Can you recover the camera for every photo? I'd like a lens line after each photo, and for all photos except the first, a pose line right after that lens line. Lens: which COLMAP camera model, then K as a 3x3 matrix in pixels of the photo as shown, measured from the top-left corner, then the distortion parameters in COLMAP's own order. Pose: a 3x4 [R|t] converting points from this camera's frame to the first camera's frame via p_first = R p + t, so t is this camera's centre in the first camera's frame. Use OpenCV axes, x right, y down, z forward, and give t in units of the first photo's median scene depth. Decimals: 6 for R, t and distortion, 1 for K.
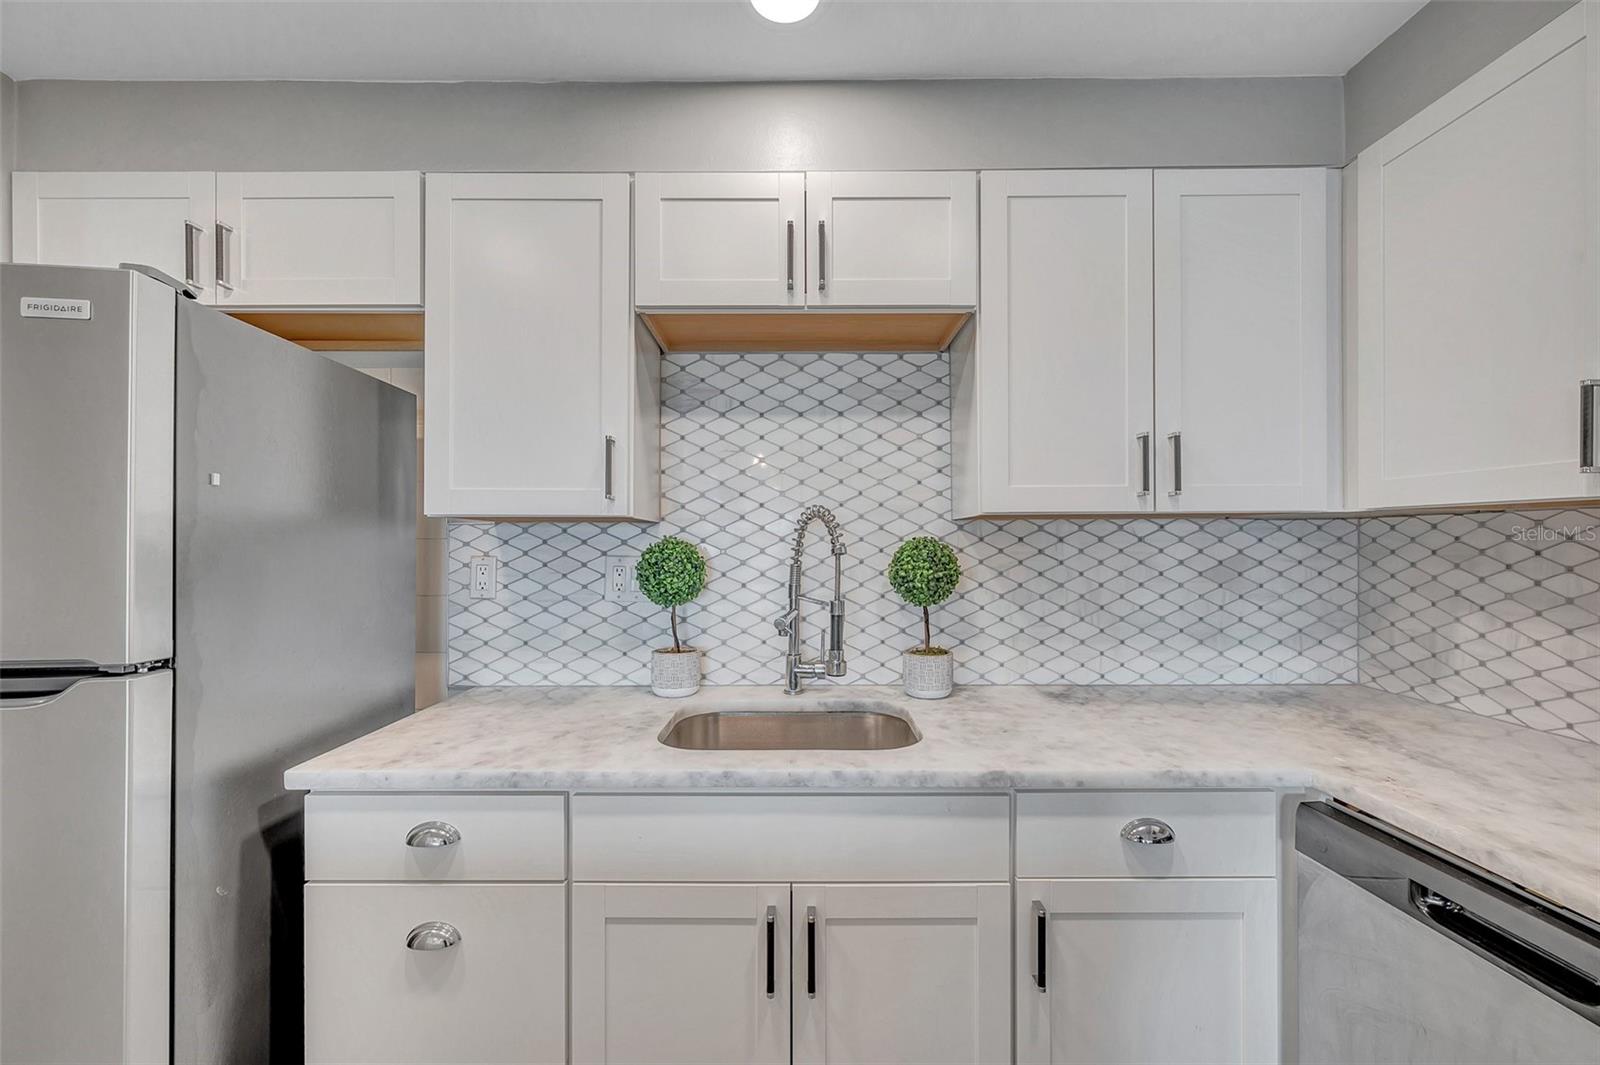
lens RADIAL K [[644.2, 0, 804.8], [0, 644.2, 543.1], [0, 0, 1]] dist [-0.001594, 0.001333]
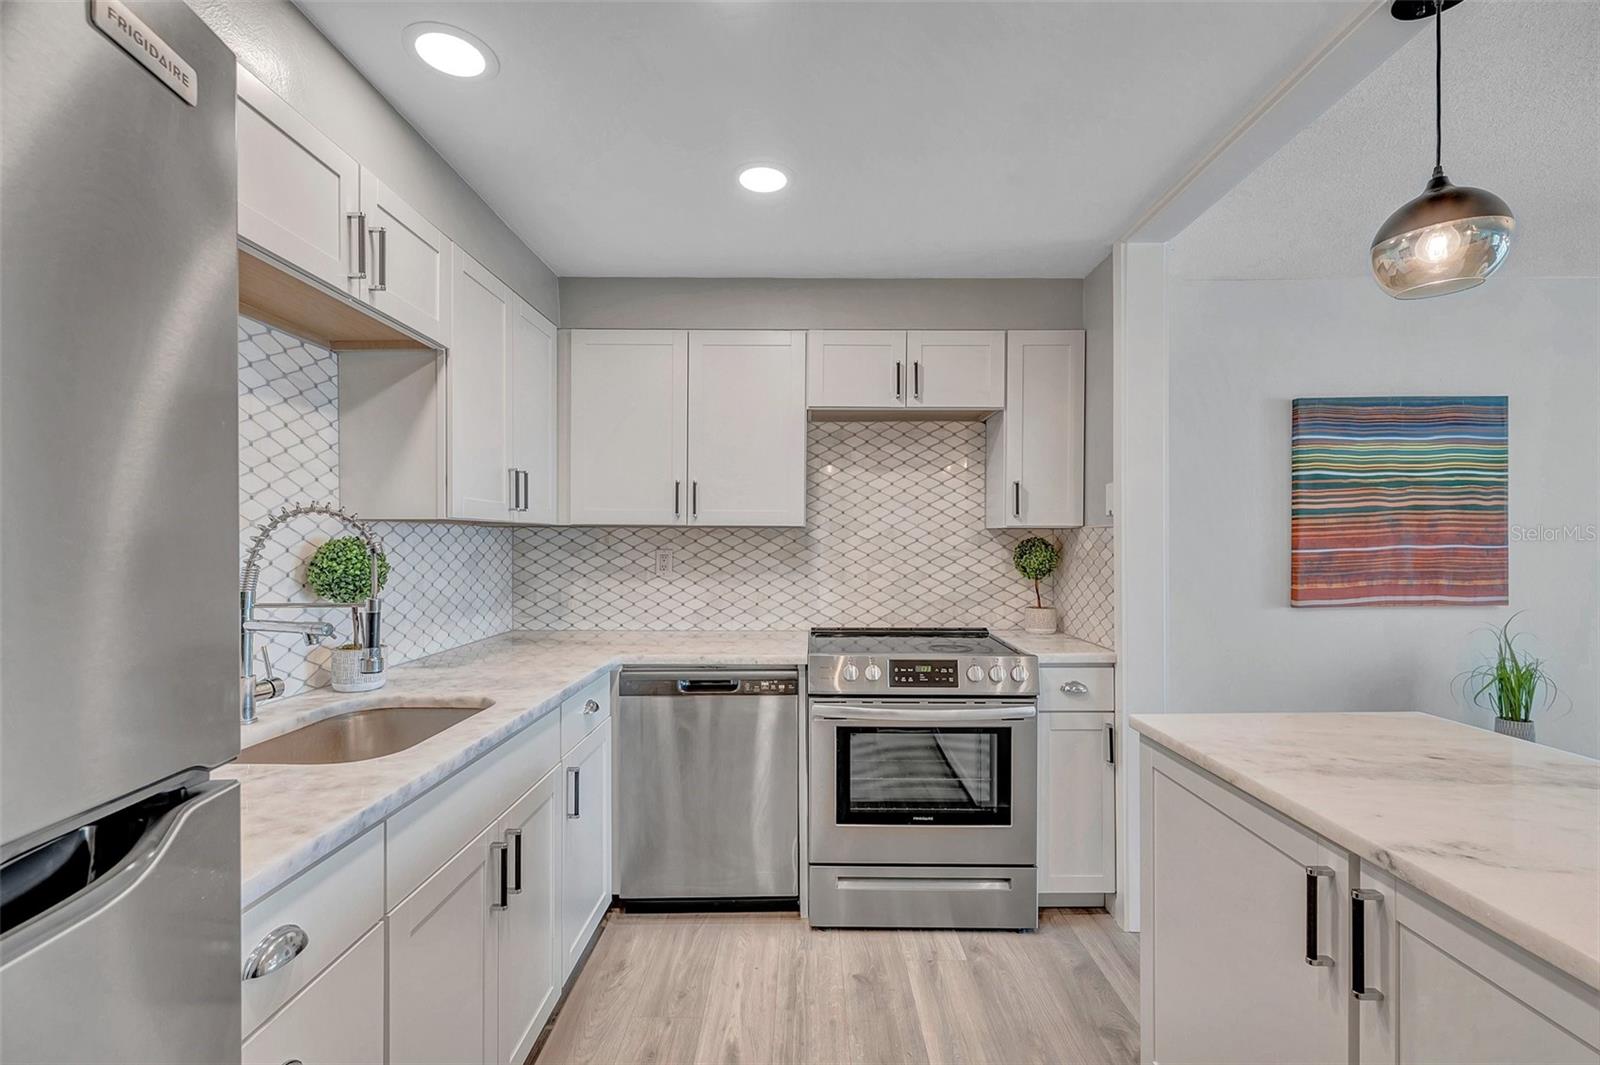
lens RADIAL K [[689.1, 0, 792.0], [0, 689.1, 538.8], [0, 0, 1]] dist [-0.001962, -0.001122]
pose [[0.024046, 0.006286, 0.999691, -0.847244], [-0.000426, 0.999980, -0.006277, 0.001372], [-0.999711, -0.000274, 0.024048, 0.261536]]
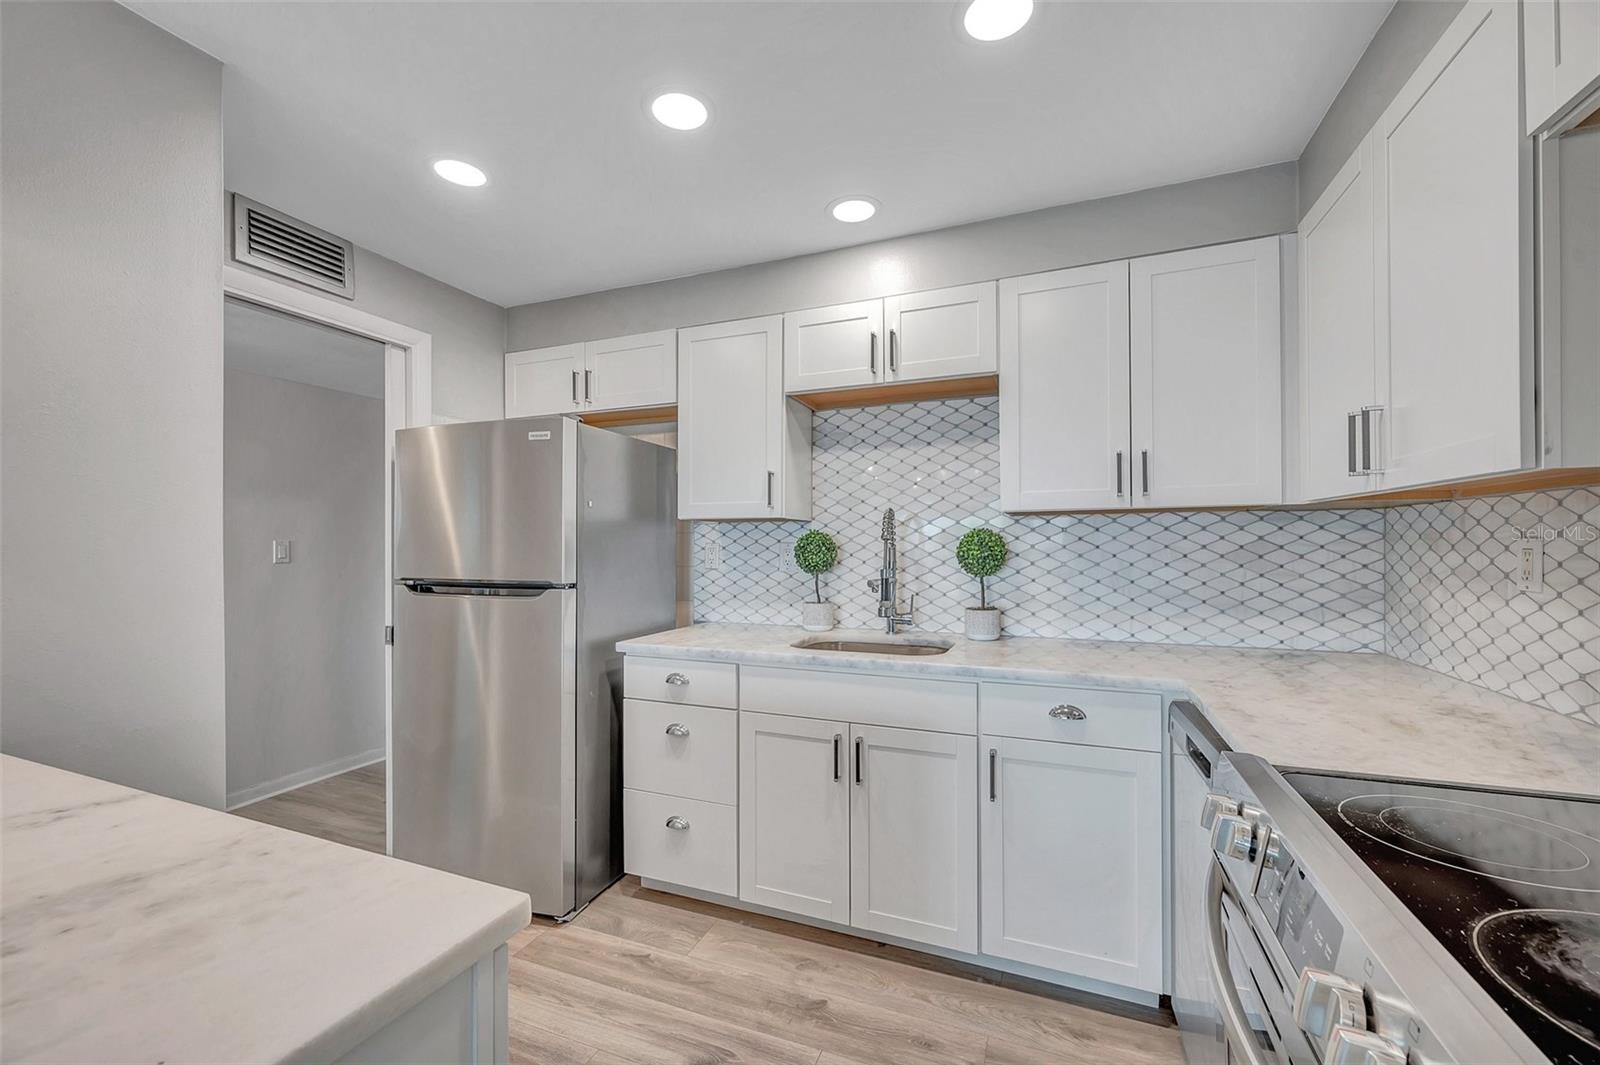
lens RADIAL K [[644.2, 0, 801.4], [0, 644.2, 541.3], [0, 0, 1]] dist [-0.001594, 0.001333]
pose [[0.925188, -0.003328, -0.379496, 0.340344], [0.001482, 0.999986, -0.005158, 0.024720], [0.379507, 0.004210, 0.925179, -0.441322]]
